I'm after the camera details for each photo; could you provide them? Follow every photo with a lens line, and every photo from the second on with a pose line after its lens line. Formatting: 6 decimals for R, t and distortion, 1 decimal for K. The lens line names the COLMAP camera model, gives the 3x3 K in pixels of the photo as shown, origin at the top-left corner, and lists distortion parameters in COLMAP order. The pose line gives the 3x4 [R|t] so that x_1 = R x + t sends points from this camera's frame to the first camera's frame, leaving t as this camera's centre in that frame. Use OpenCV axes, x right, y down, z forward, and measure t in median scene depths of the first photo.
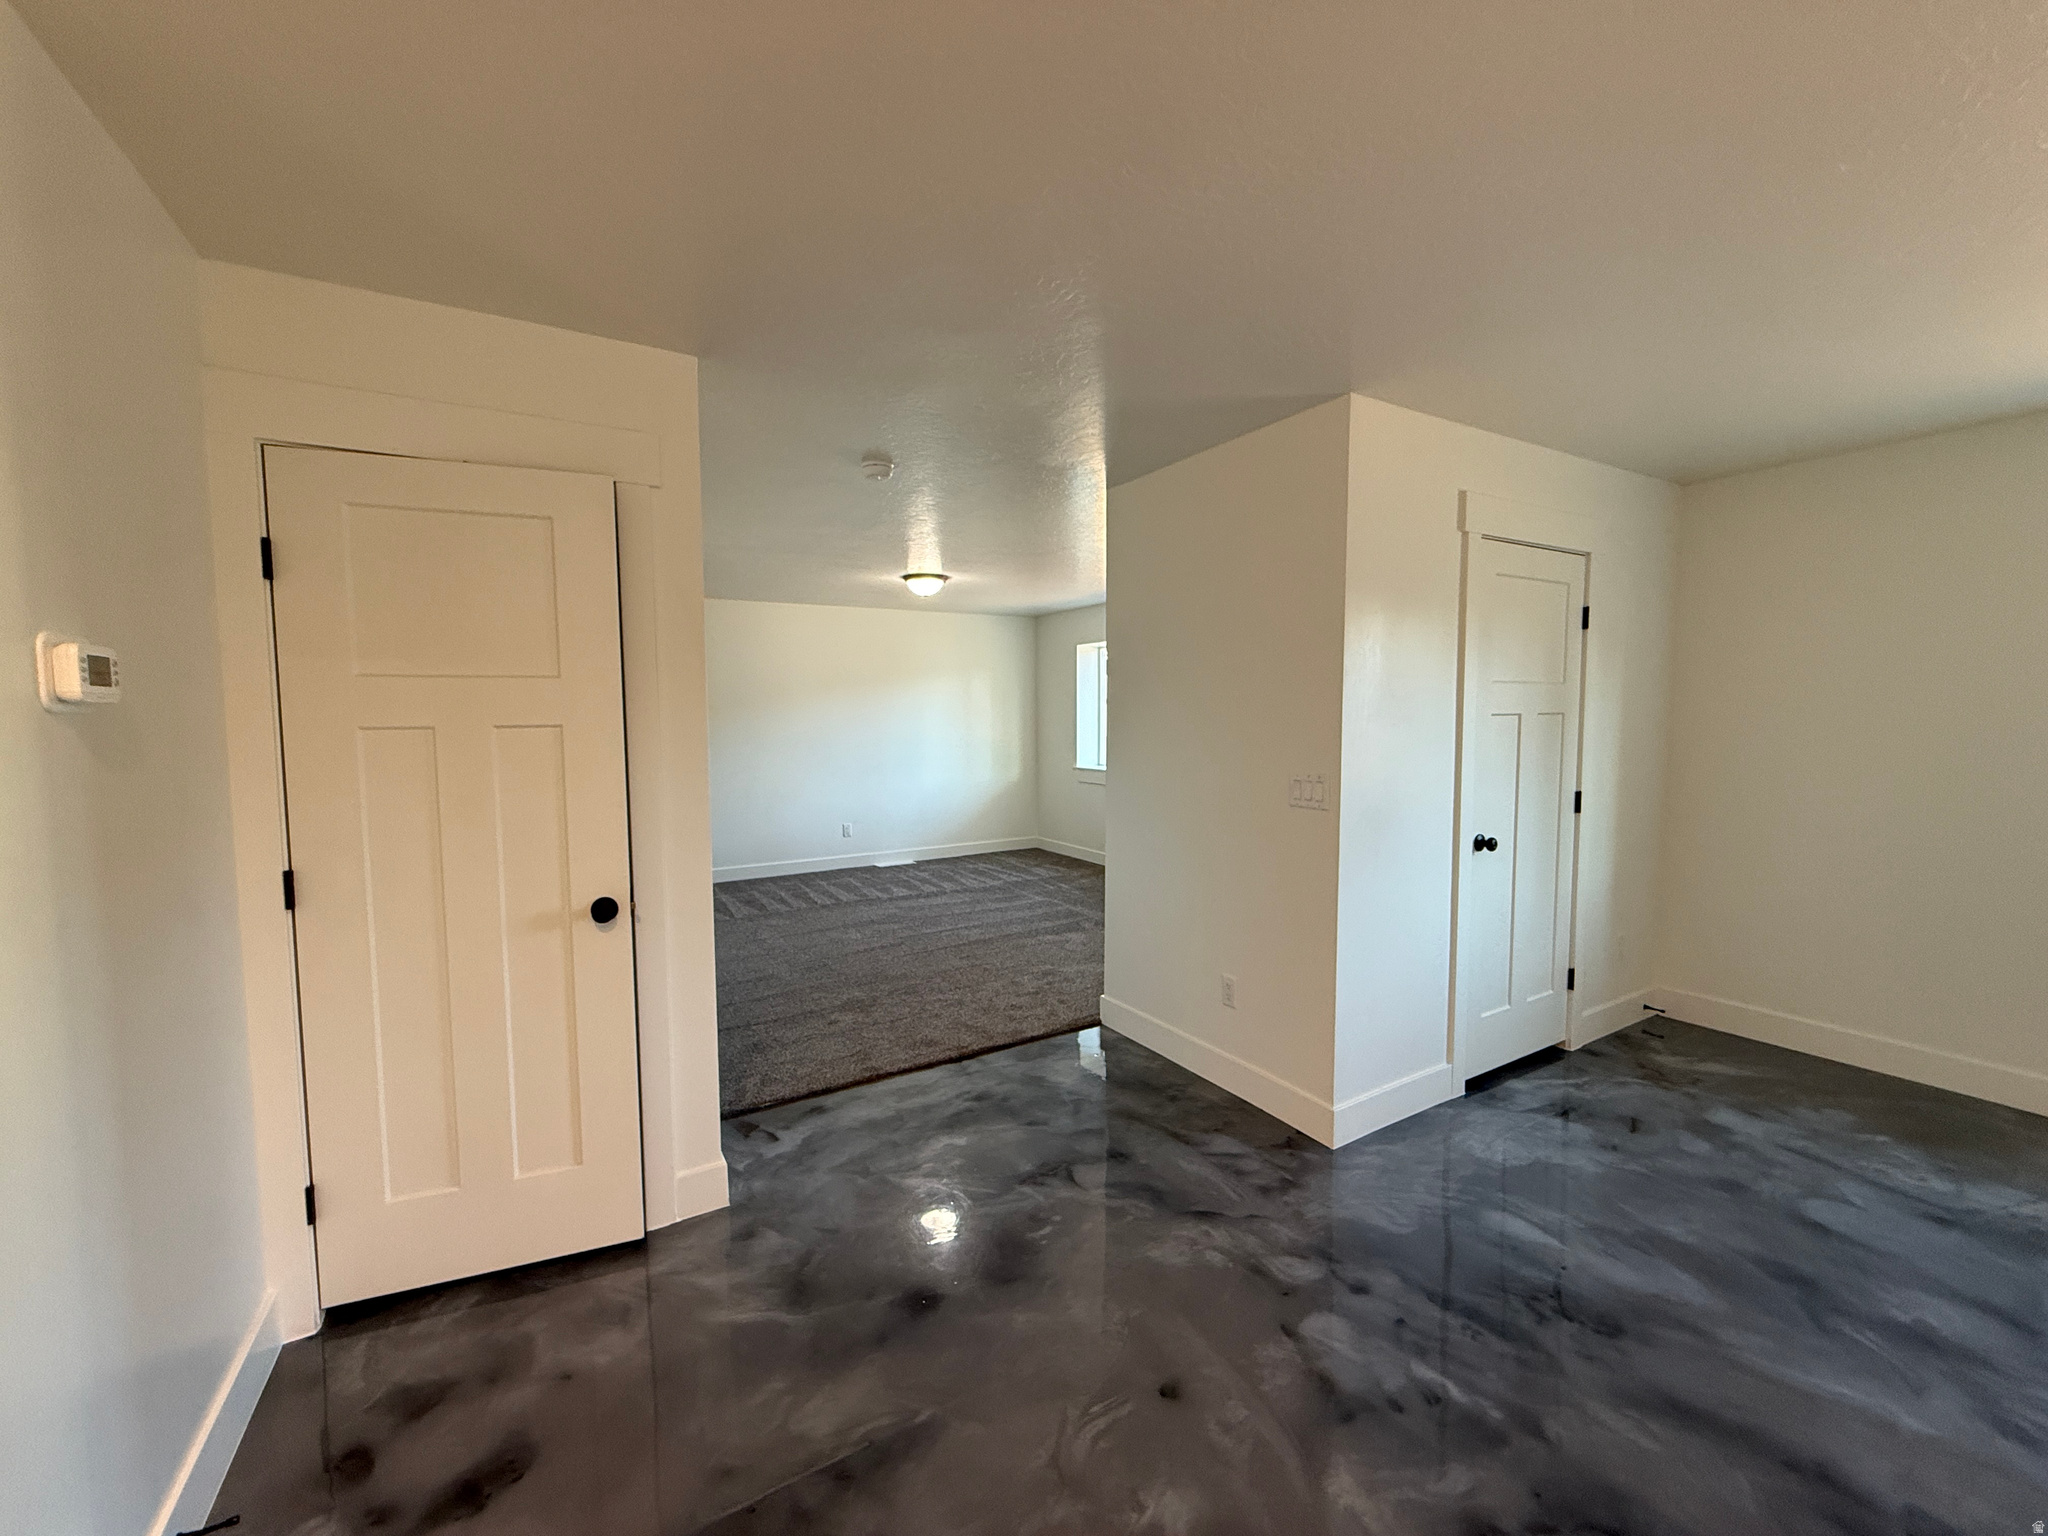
lens RADIAL K [[814.5, 0, 1017.7], [0, 814.5, 769.2], [0, 0, 1]] dist [-0.000485, -0.000114]
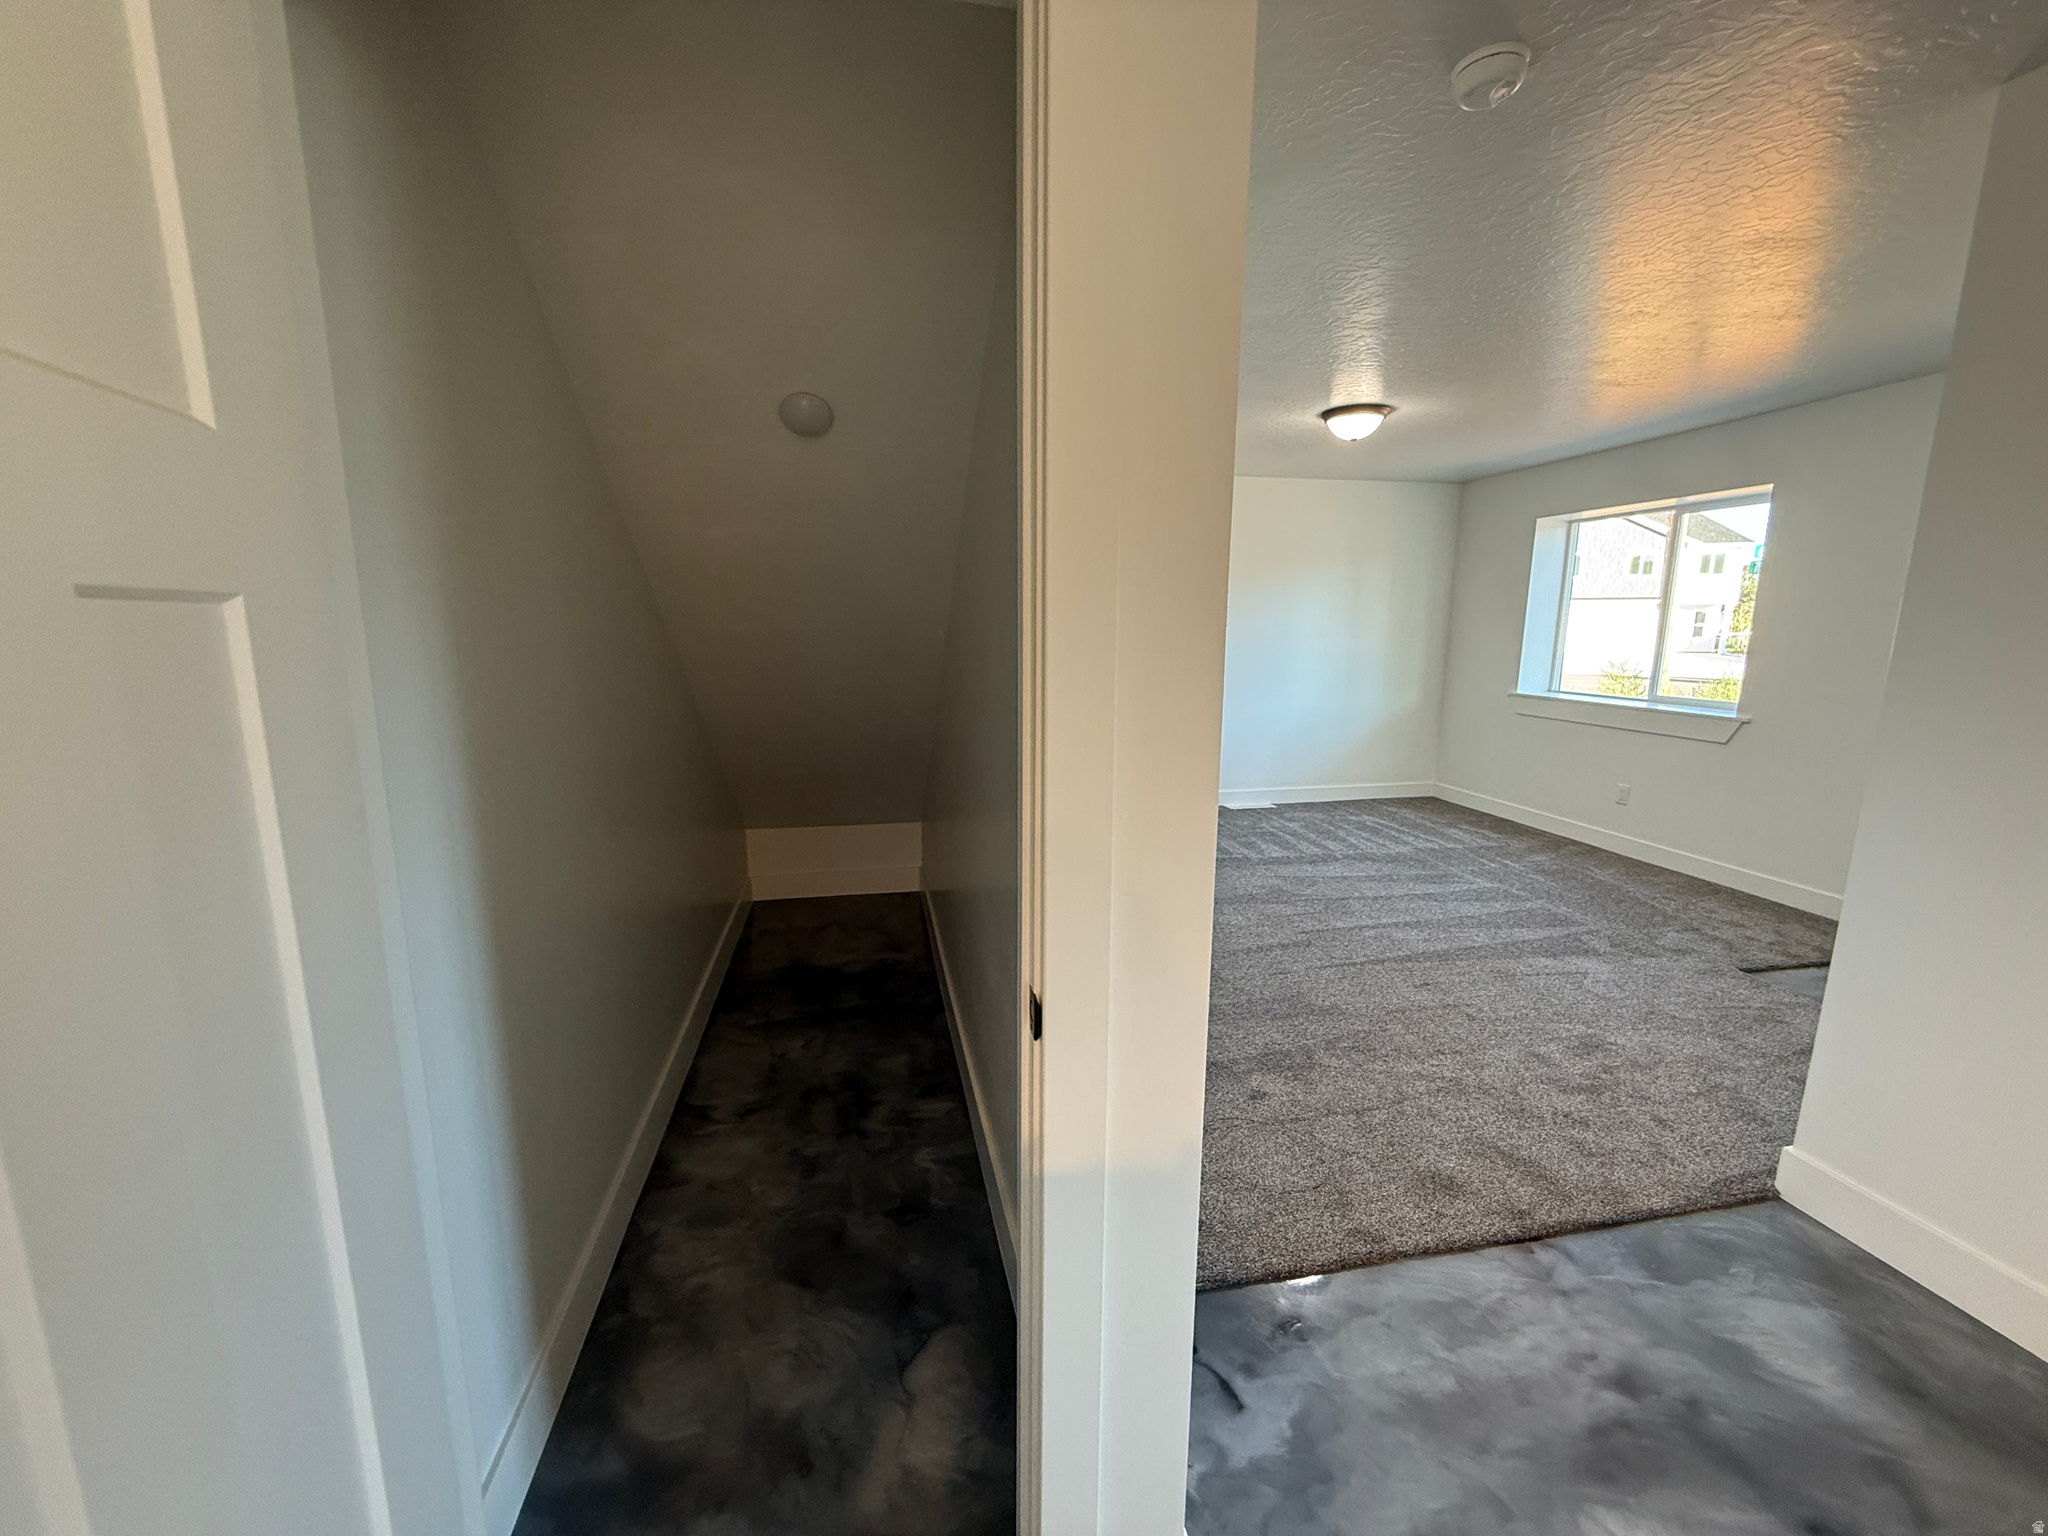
lens RADIAL K [[814.5, 0, 1017.7], [0, 814.5, 769.2], [0, 0, 1]] dist [-0.000485, -0.000114]
pose [[0.941587, 0.069586, -0.329501, -0.137276], [-0.032454, 0.992615, 0.116883, -0.007508], [0.335202, -0.099362, 0.936892, 0.236993]]
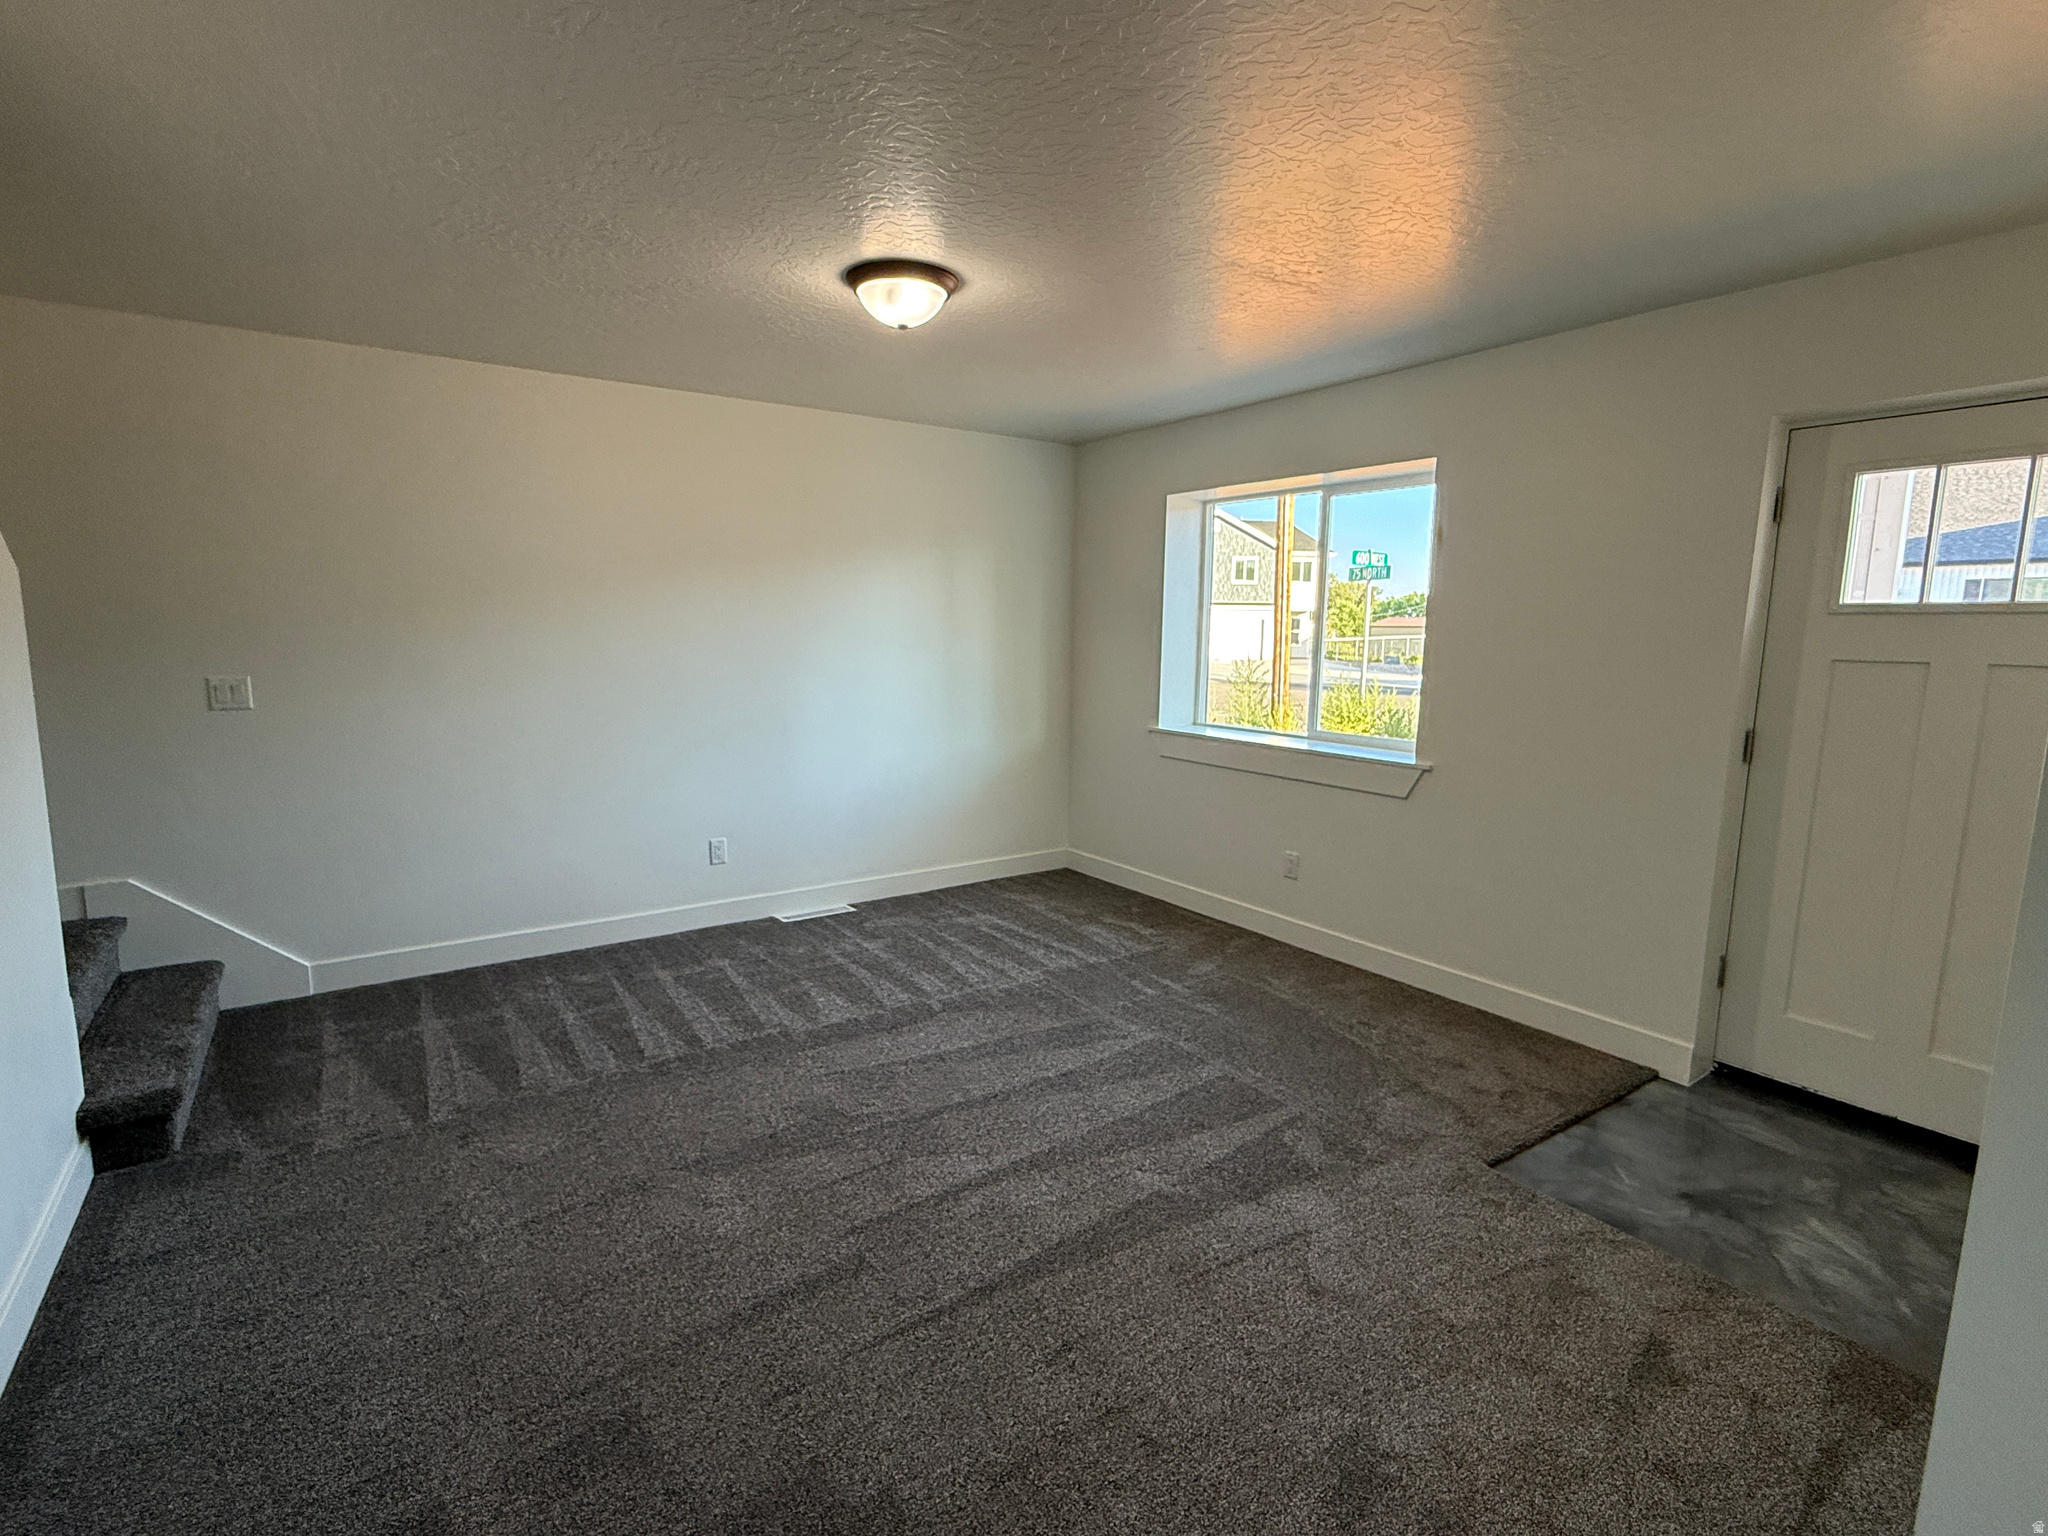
lens RADIAL K [[977.7, 0, 1014.8], [0, 977.7, 771.0], [0, 0, 1]] dist [-0.001307, -0.000073]
pose [[0.997027, 0.008864, 0.076546, -0.094931], [-0.014935, 0.996754, 0.079107, -0.032641], [-0.075596, -0.080015, 0.993923, 0.506898]]
